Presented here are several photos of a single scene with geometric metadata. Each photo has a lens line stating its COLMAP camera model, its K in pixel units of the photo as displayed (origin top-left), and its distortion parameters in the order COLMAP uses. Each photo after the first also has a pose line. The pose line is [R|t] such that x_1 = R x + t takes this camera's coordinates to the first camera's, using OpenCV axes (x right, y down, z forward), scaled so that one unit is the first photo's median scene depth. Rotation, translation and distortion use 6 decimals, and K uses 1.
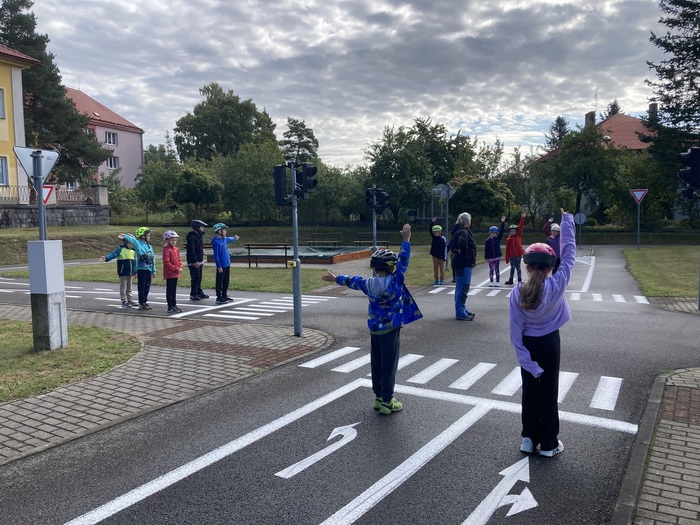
lens RADIAL K [[563.7, 0, 347.5], [0, 563.7, 249.5], [0, 0, 1]] dist [0.029515, -0.041680]
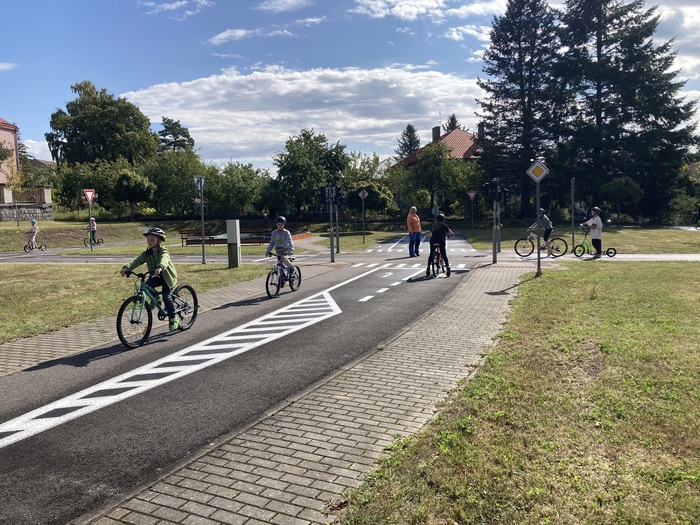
lens RADIAL K [[563.7, 0, 350.6], [0, 563.7, 255.7], [0, 0, 1]] dist [0.029515, -0.041680]
pose [[0.966361, -0.029965, 0.255438, -0.063582], [0.025048, 0.999433, 0.022478, 0.007992], [-0.255967, -0.015323, 0.966564, -0.128747]]
